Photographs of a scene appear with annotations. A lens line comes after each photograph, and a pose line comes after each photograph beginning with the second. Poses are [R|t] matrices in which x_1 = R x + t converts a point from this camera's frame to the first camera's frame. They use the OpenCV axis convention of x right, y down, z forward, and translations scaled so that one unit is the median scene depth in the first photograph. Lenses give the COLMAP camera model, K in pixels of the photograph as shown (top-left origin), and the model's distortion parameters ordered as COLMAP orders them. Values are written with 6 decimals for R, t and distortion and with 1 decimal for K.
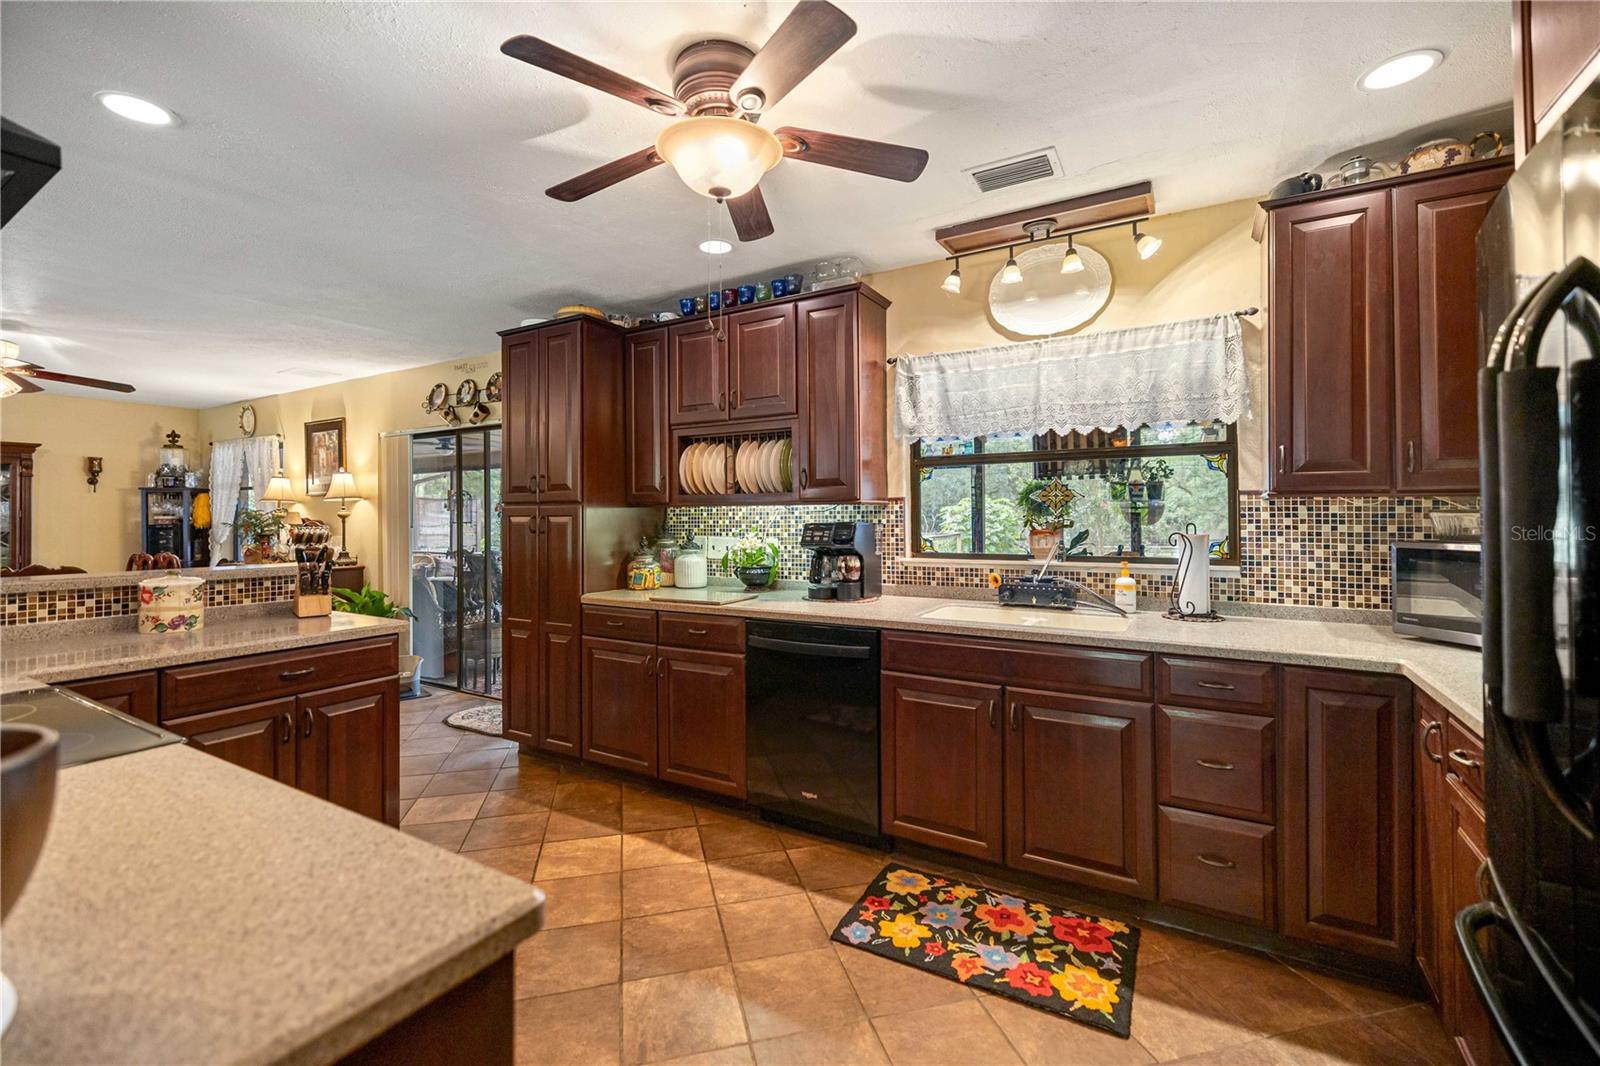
lens RADIAL K [[676.1, 0, 788.5], [0, 676.1, 513.3], [0, 0, 1]] dist [0.002454, -0.001216]
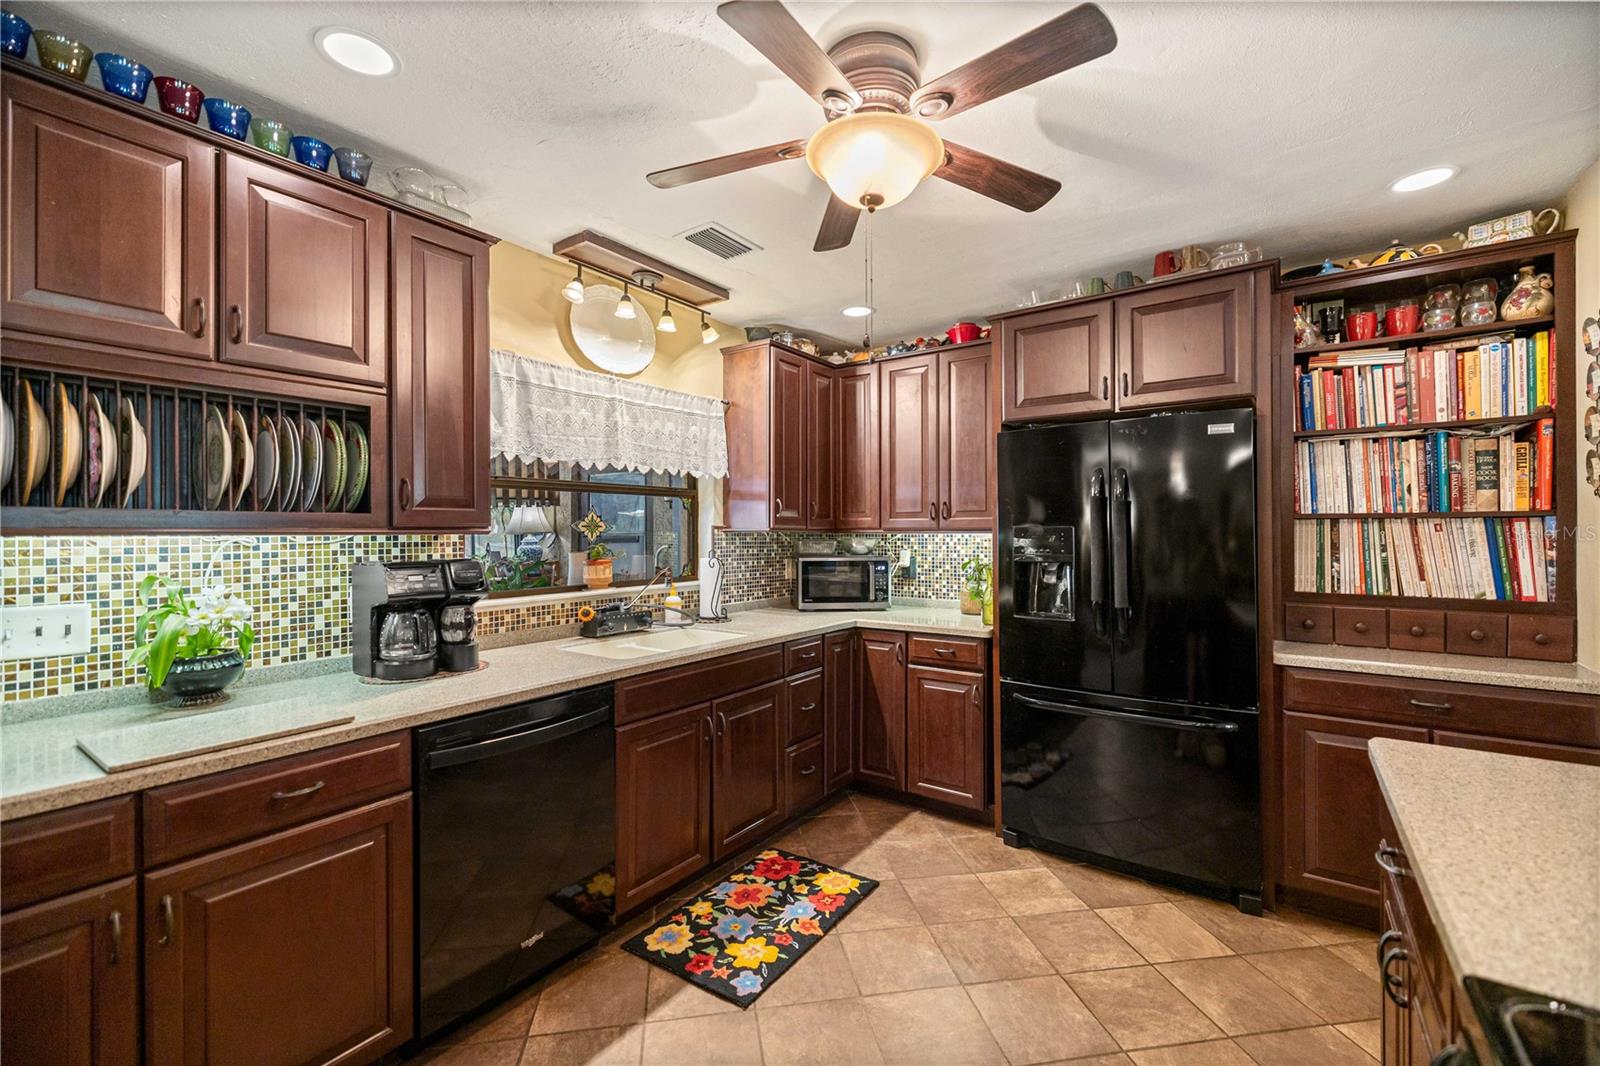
lens RADIAL K [[676.1, 0, 788.1], [0, 676.1, 535.9], [0, 0, 1]] dist [0.002454, -0.001216]
pose [[0.091594, -0.000704, 0.995796, -0.770953], [0.001728, 0.999998, 0.000548, -0.014664], [-0.995795, 0.001670, 0.091595, 0.775088]]
